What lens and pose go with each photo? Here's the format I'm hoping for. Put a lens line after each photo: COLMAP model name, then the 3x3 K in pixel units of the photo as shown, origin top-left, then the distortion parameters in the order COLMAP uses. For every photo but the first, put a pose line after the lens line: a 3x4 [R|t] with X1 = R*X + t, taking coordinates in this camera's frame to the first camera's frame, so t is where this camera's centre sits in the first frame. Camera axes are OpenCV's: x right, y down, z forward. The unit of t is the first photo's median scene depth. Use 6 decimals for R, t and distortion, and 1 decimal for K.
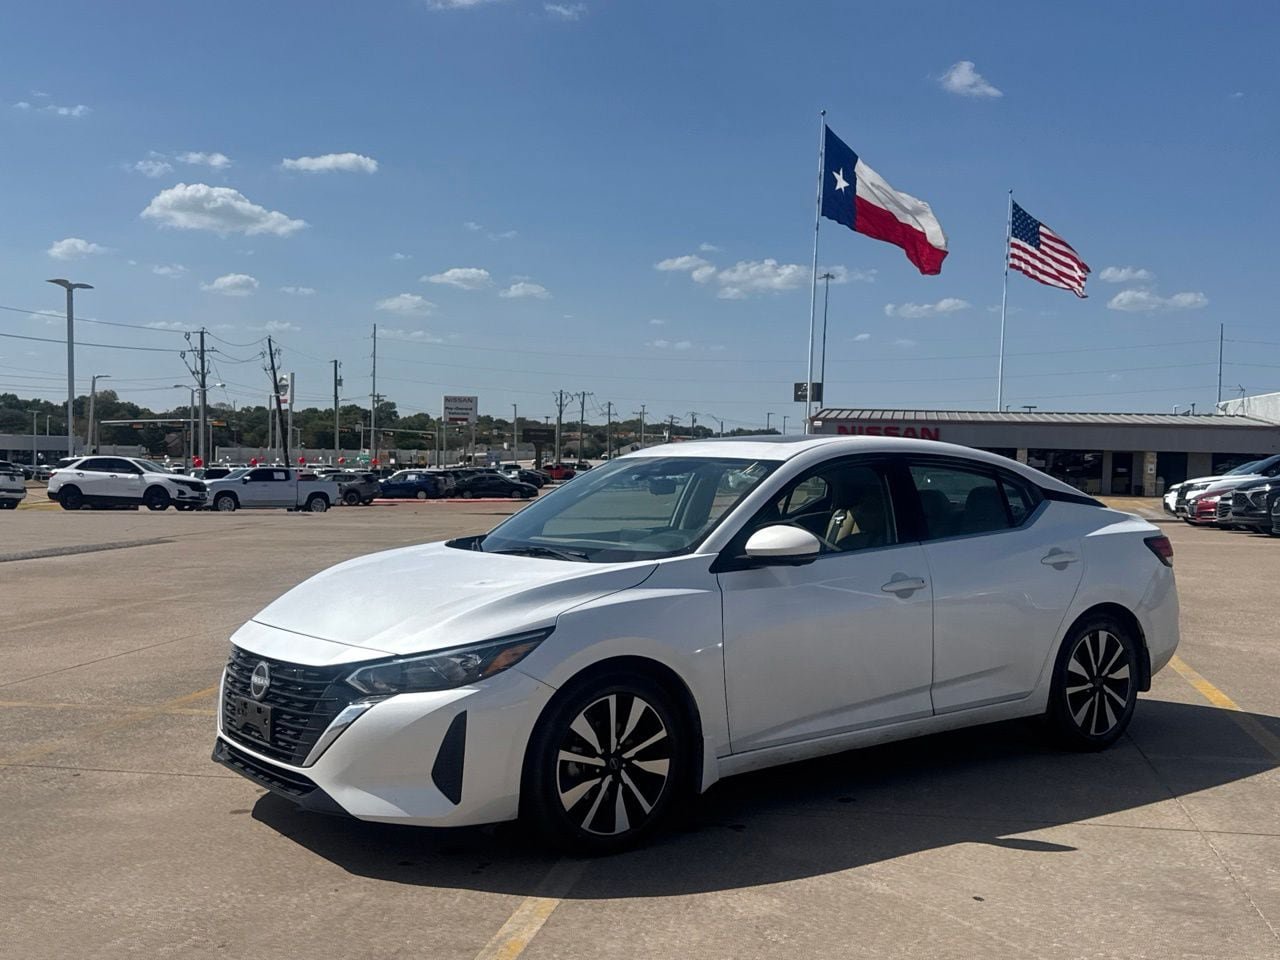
lens RADIAL K [[1364.9, 0, 641.6], [0, 1364.9, 482.9], [0, 0, 1]] dist [0.077483, 0.000000]
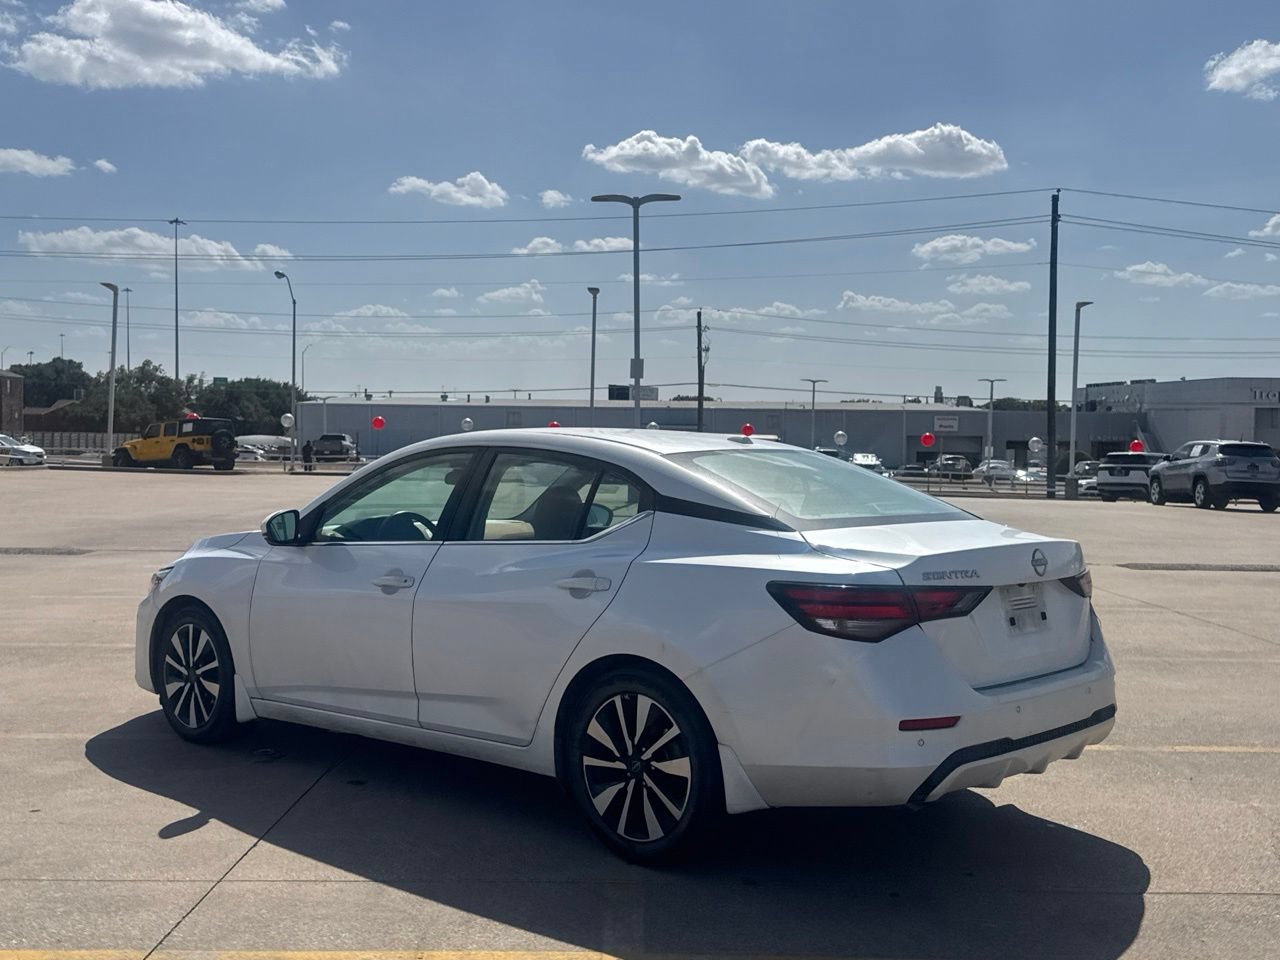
lens RADIAL K [[1364.9, 0, 633.3], [0, 1364.9, 453.5], [0, 0, 1]] dist [0.077483, 0.000000]
pose [[0.187752, -0.000992, -0.982216, 1.026803], [-0.030985, 0.999496, -0.006932, -0.011987], [0.981728, 0.031735, 0.187627, 0.860273]]
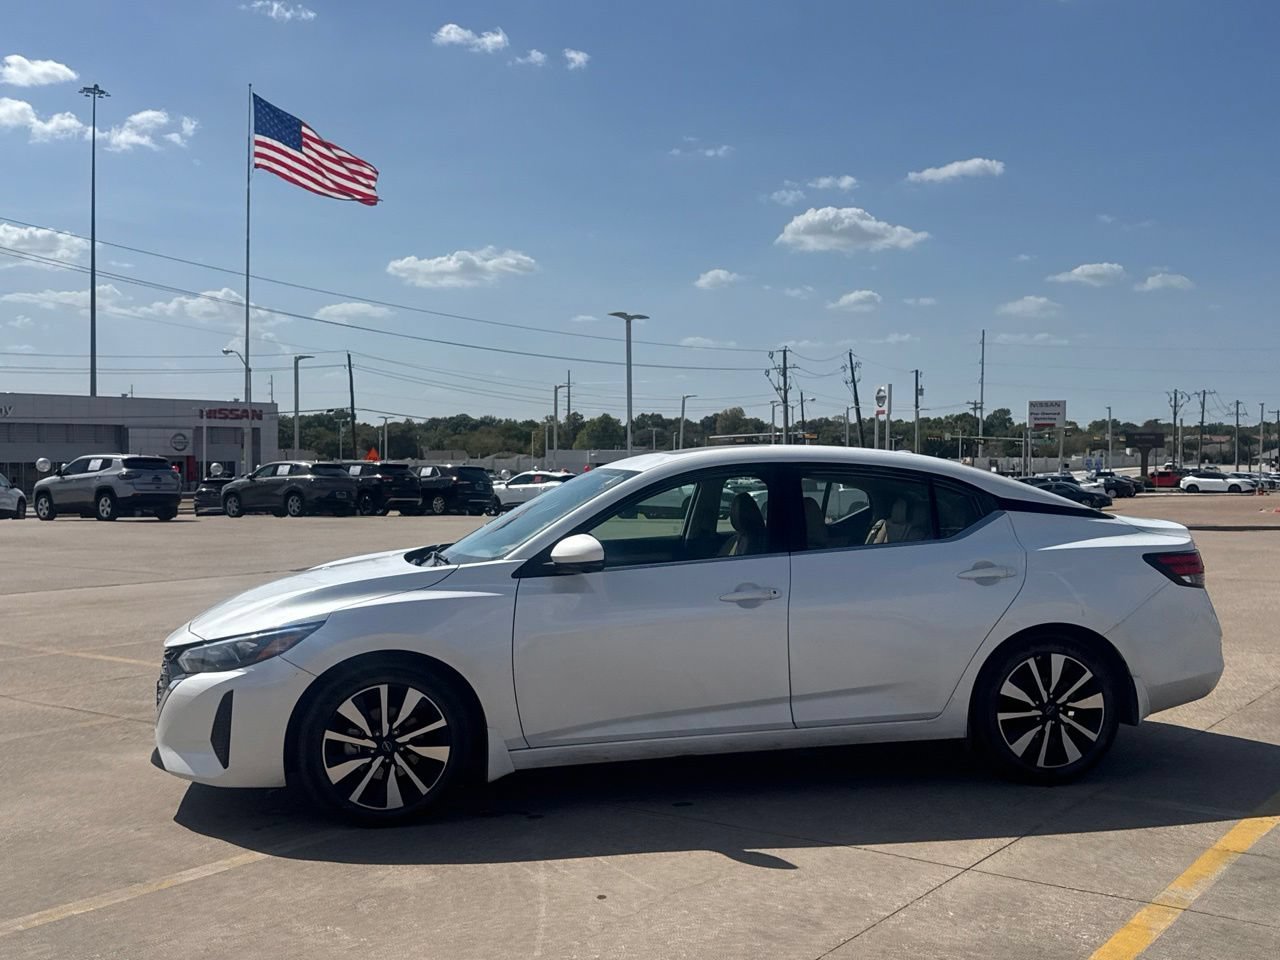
lens RADIAL K [[1364.9, 0, 629.1], [0, 1364.9, 484.2], [0, 0, 1]] dist [0.077483, 0.000000]
pose [[0.897361, -0.008807, -0.441209, 0.483745], [0.006481, 0.999956, -0.006779, -0.000103], [0.441249, 0.003224, 0.897379, 0.059181]]
